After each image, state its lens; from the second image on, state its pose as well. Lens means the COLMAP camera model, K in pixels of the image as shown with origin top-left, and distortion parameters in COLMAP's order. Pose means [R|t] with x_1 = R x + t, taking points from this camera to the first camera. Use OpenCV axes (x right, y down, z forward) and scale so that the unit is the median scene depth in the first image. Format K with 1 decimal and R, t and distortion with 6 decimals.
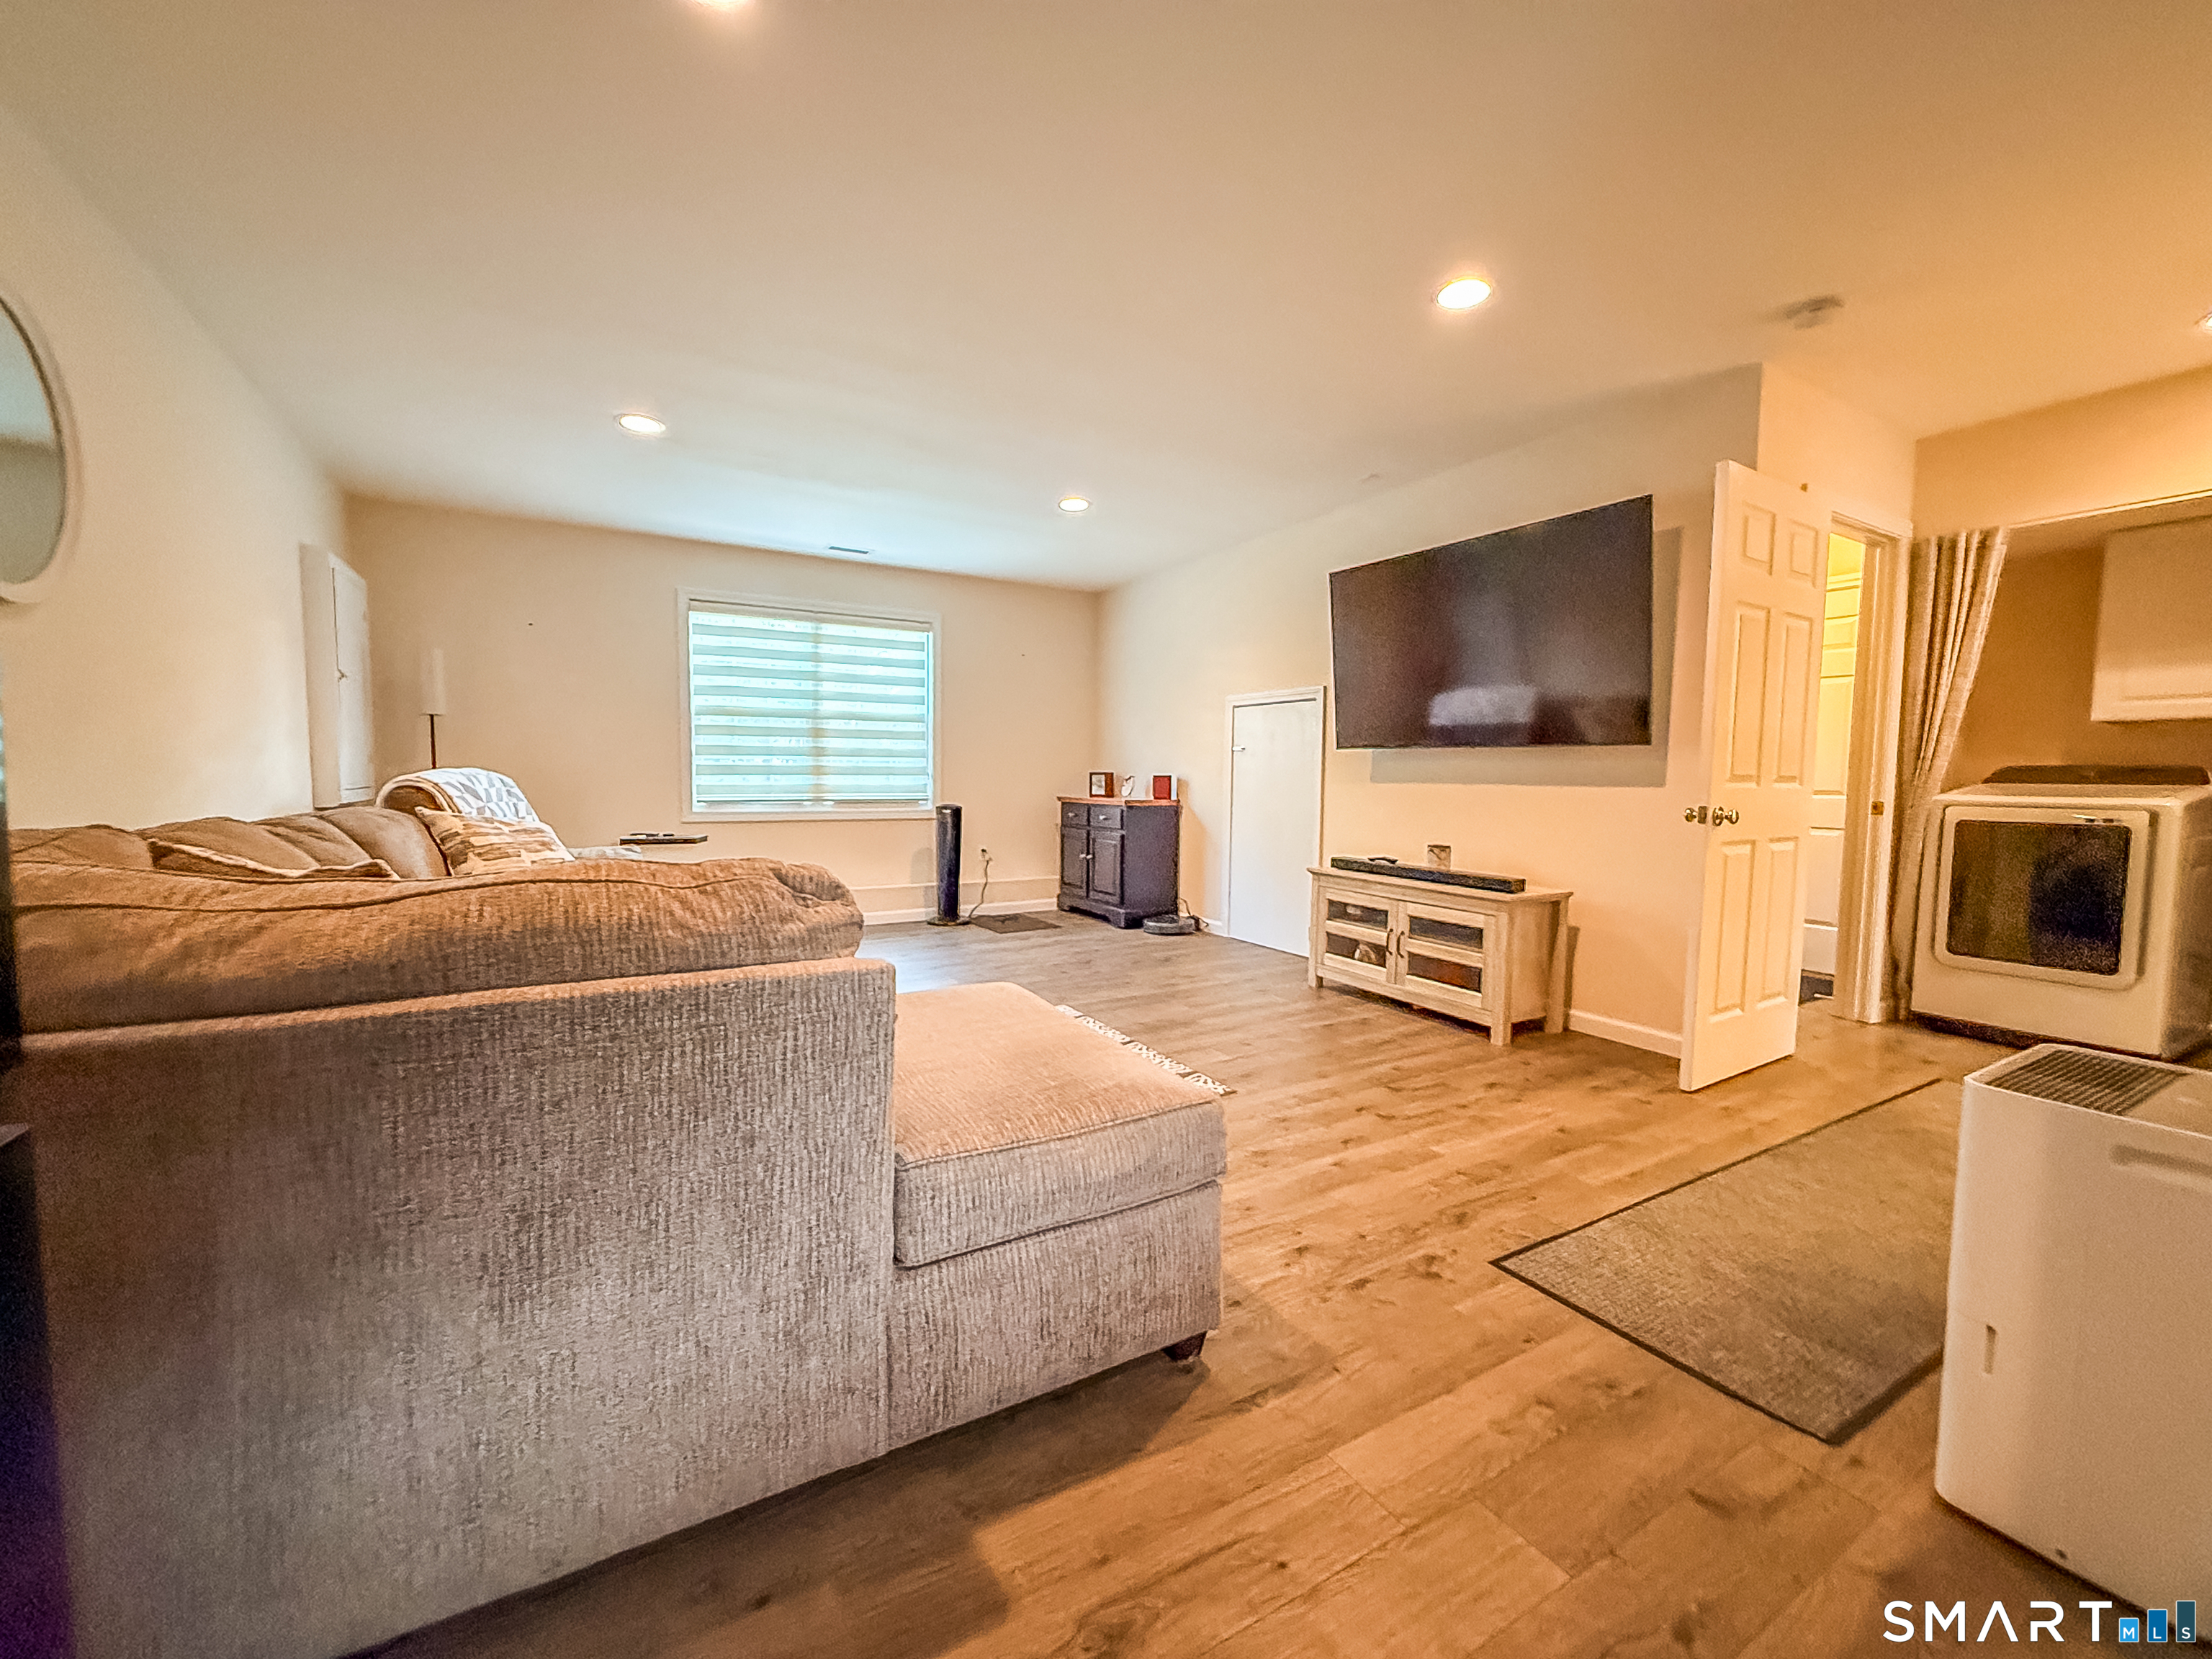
lens RADIAL K [[879.5, 0, 1105.5], [0, 879.5, 841.7], [0, 0, 1]] dist [-0.000918, -0.000206]
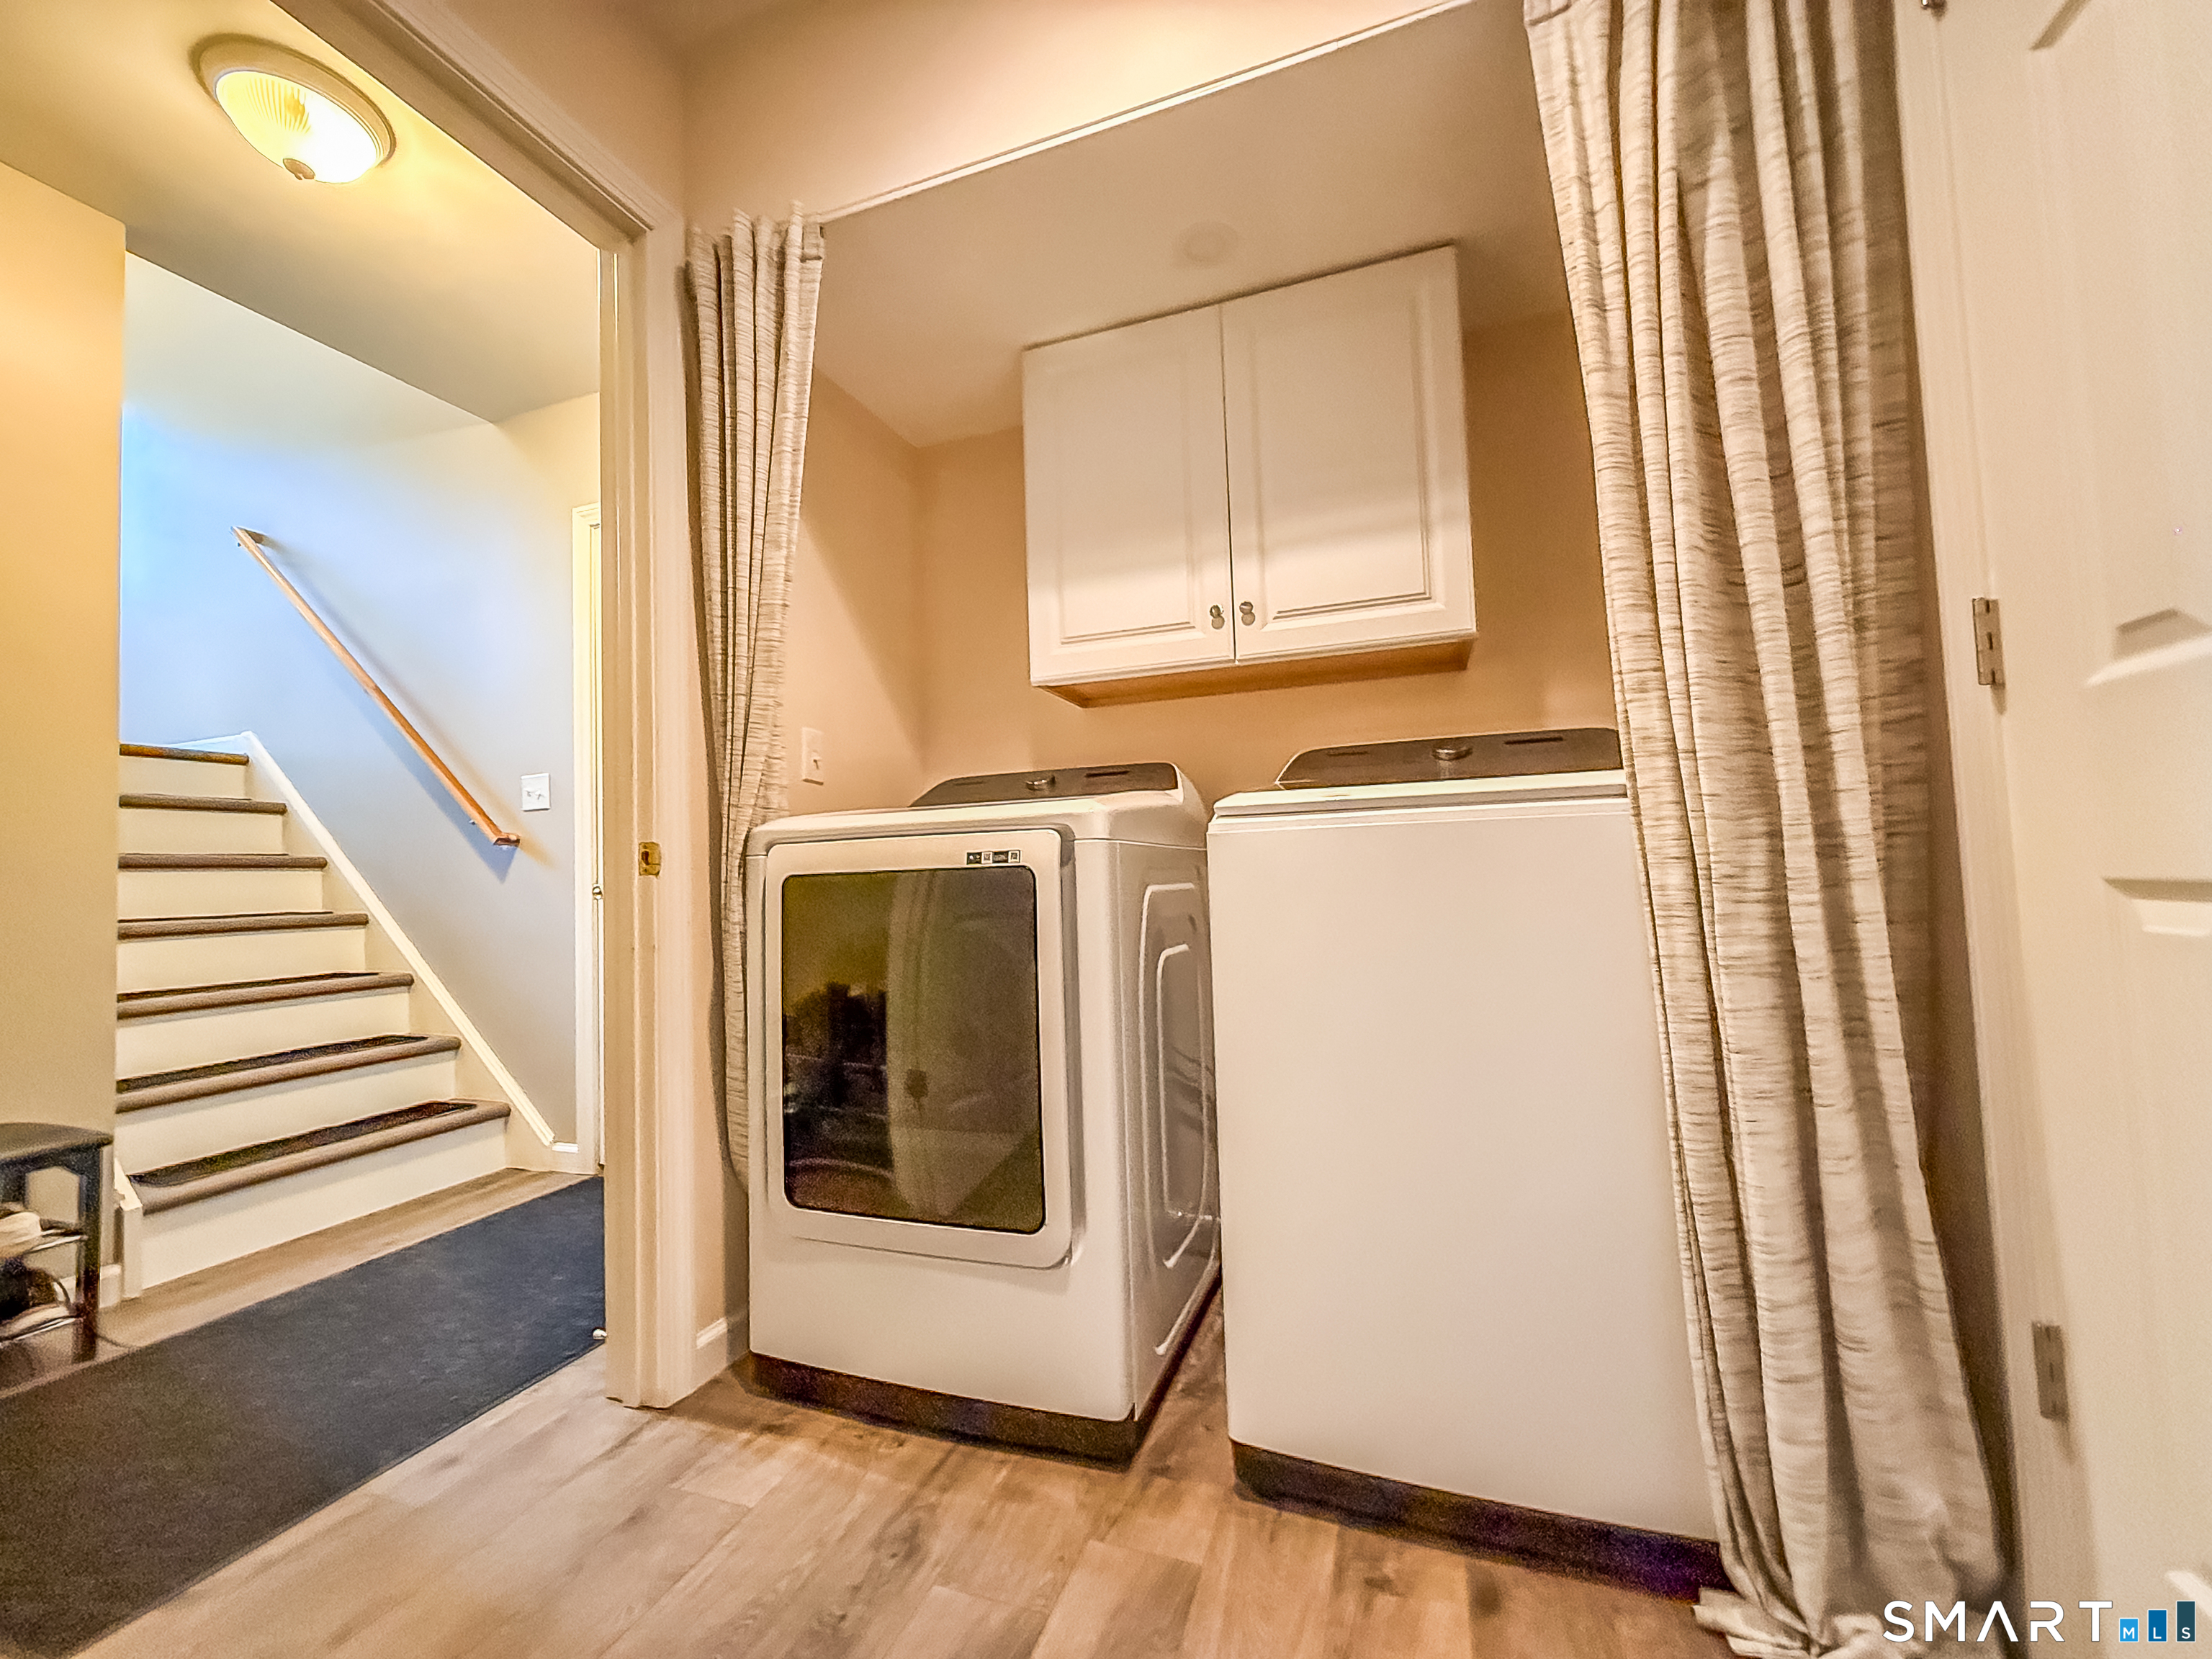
lens RADIAL K [[879.5, 0, 1105.6], [0, 879.5, 823.0], [0, 0, 1]] dist [-0.000918, -0.000206]
pose [[0.769927, 0.000862, 0.638132, 0.821071], [0.088012, 0.990299, -0.107528, 0.009356], [-0.632034, 0.138952, 0.762382, 0.578104]]
